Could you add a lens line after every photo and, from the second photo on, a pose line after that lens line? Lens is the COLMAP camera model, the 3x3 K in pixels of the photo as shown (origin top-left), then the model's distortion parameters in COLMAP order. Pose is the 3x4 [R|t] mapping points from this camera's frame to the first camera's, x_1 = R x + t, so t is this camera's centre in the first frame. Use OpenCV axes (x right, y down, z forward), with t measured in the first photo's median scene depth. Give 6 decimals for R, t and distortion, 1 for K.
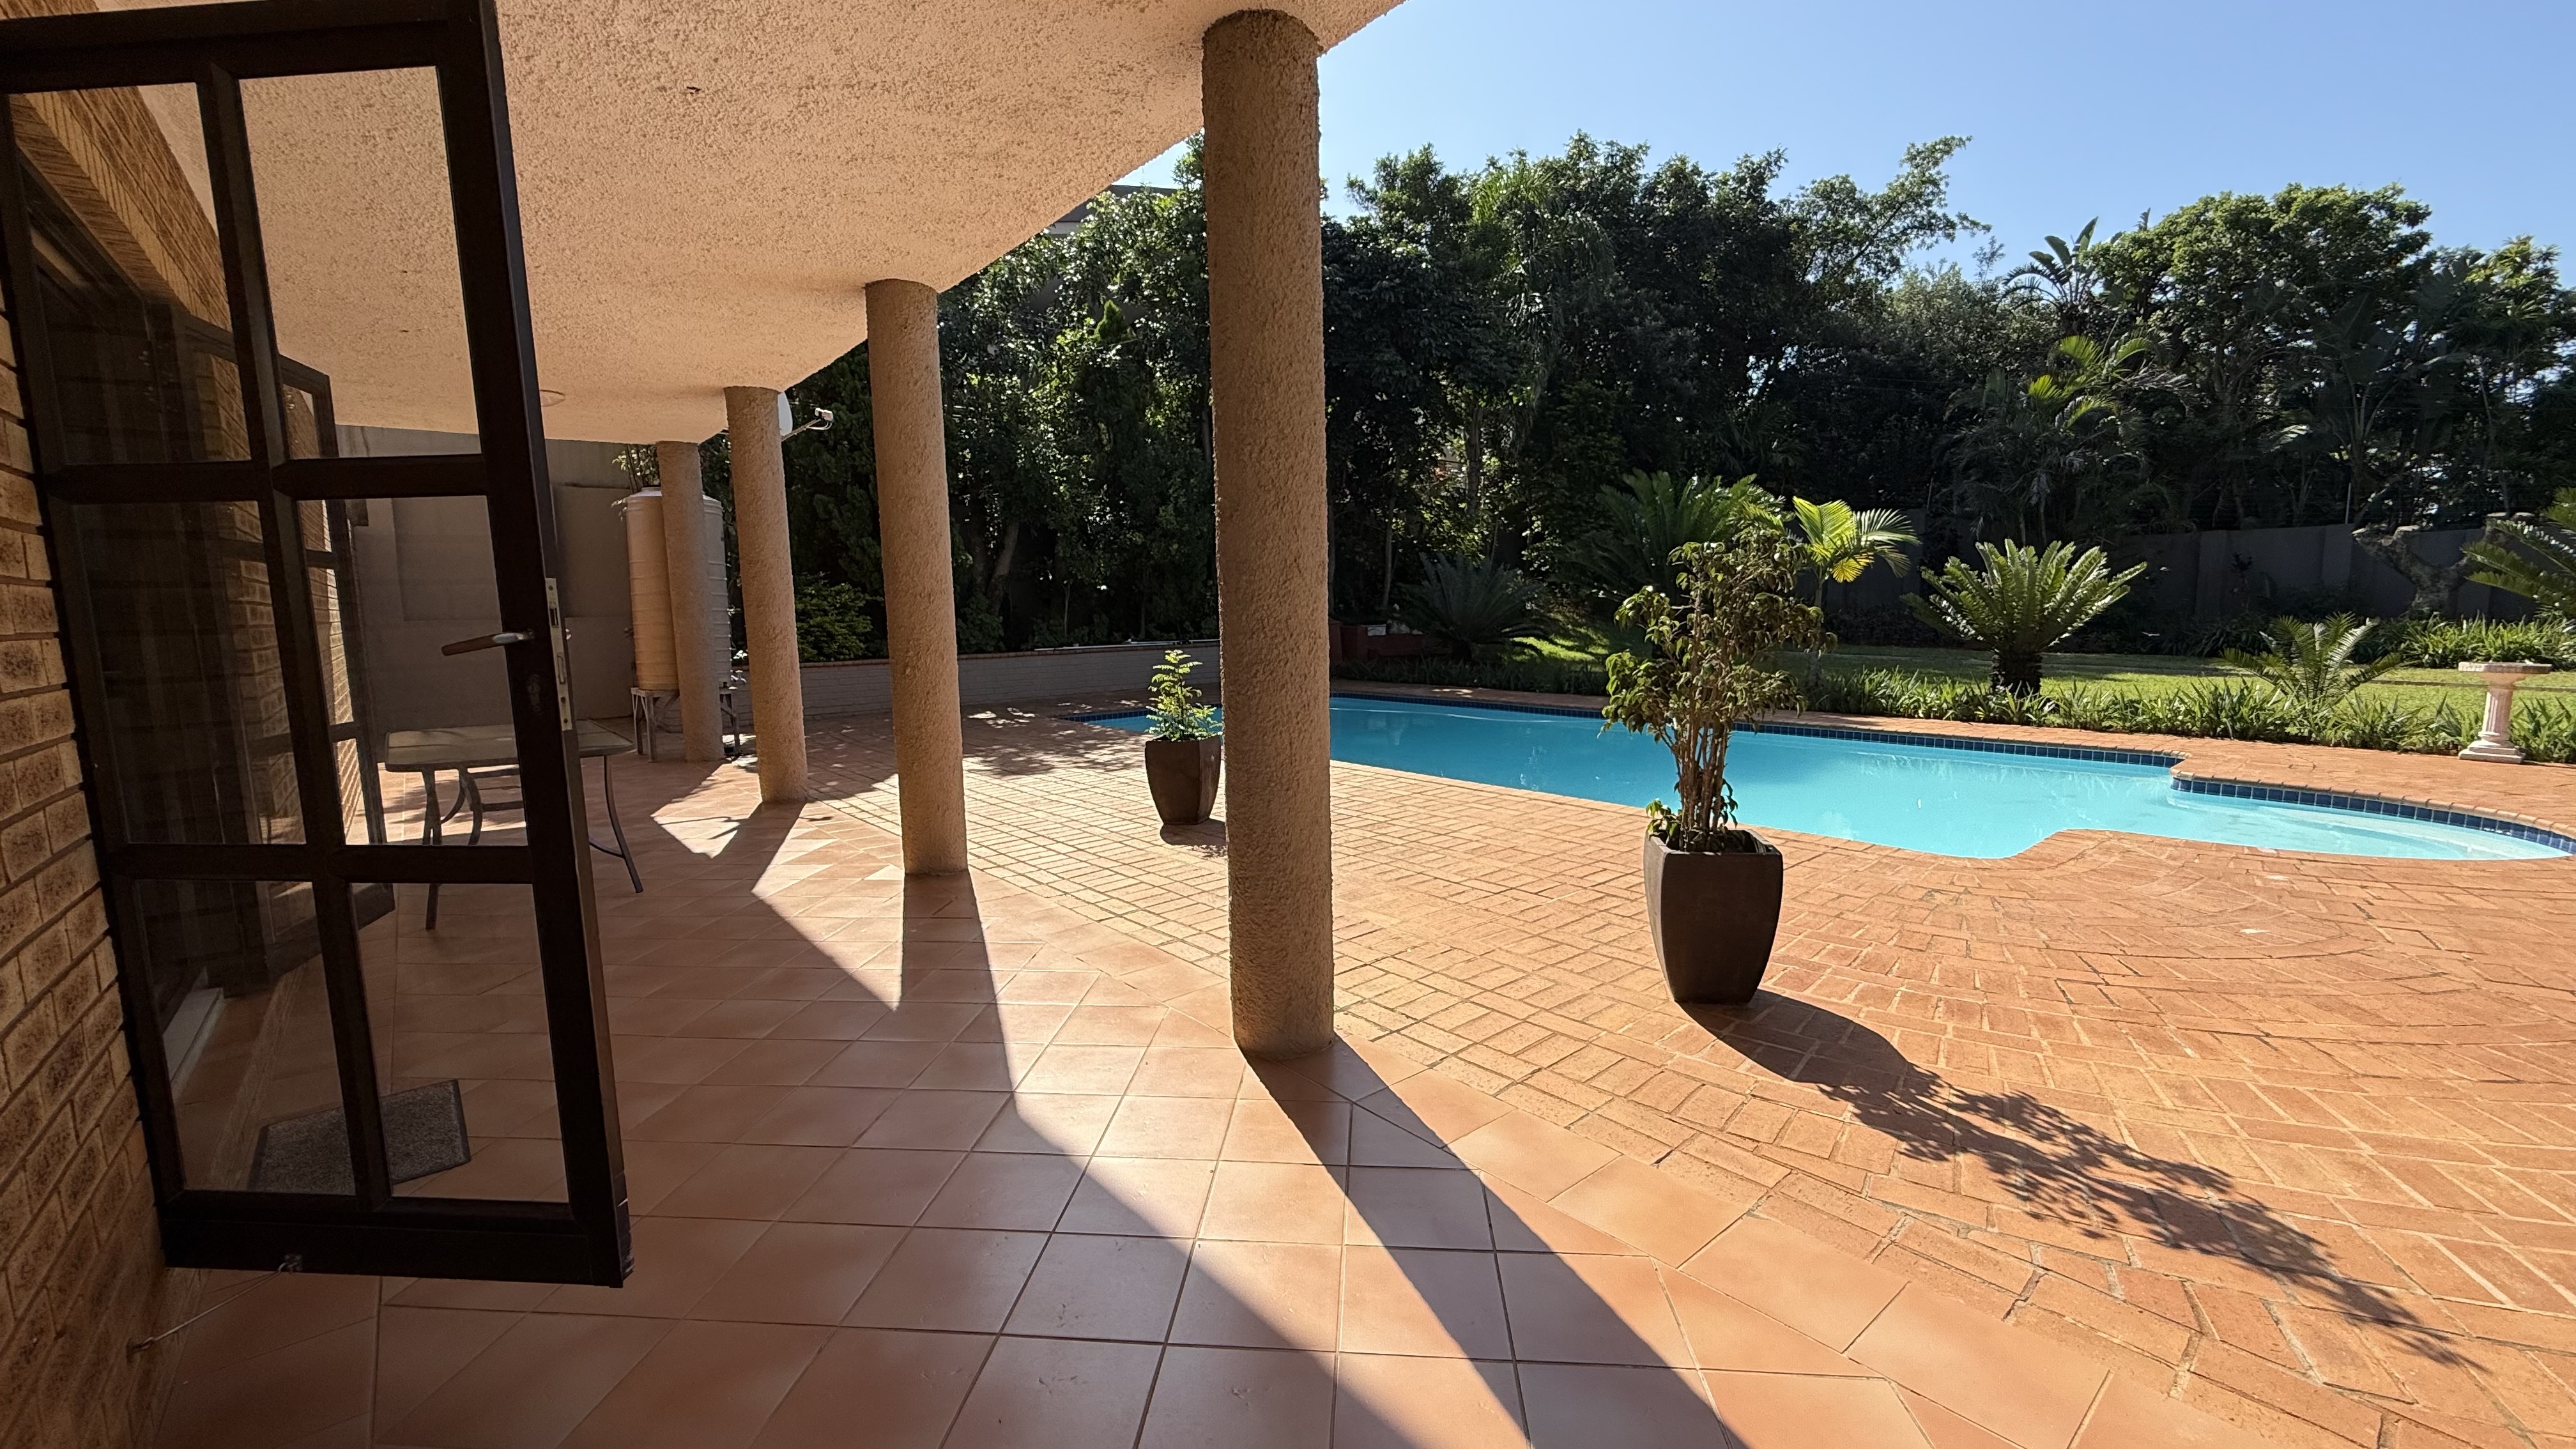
lens RADIAL K [[1025.8, 0, 1282.0], [0, 1025.8, 728.0], [0, 0, 1]] dist [-0.000180, 0.000387]
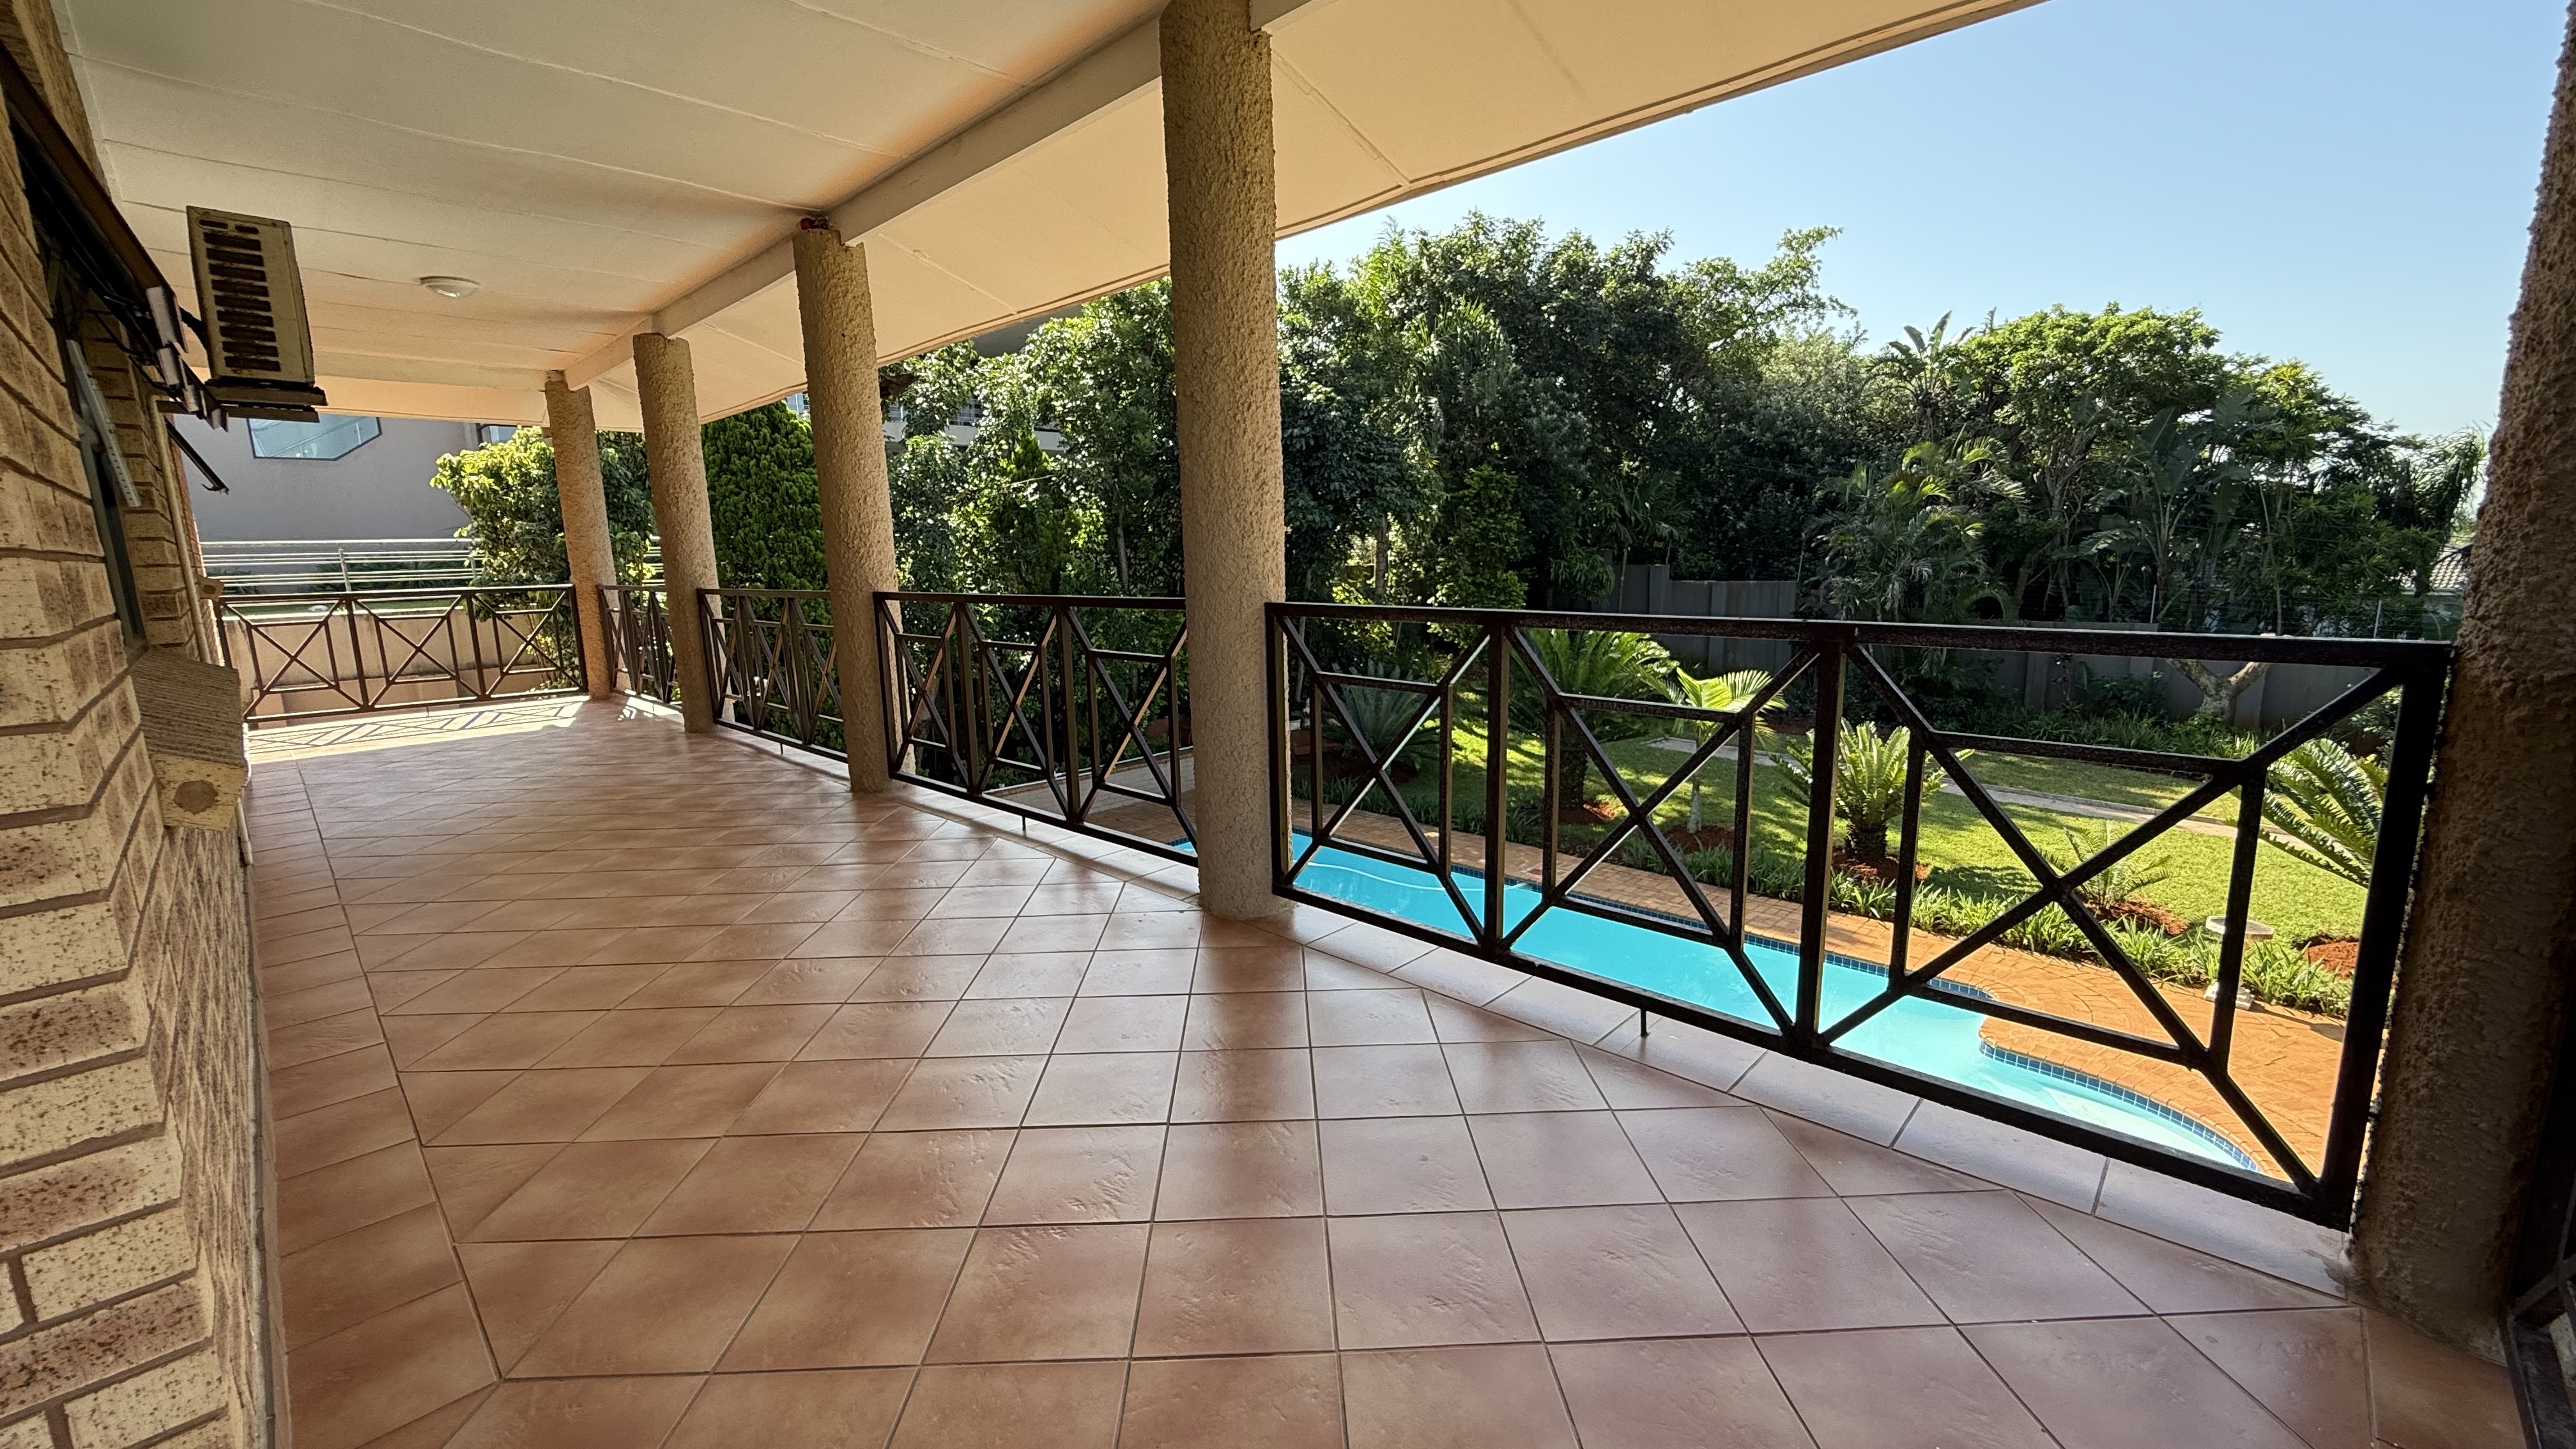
lens RADIAL K [[1025.8, 0, 1282.0], [0, 1025.8, 728.0], [0, 0, 1]] dist [-0.000180, 0.000387]
pose [[0.995602, -0.017848, 0.091968, -0.010121], [0.013484, 0.998764, 0.047850, -0.121320], [-0.092708, -0.046399, 0.994612, -0.025817]]
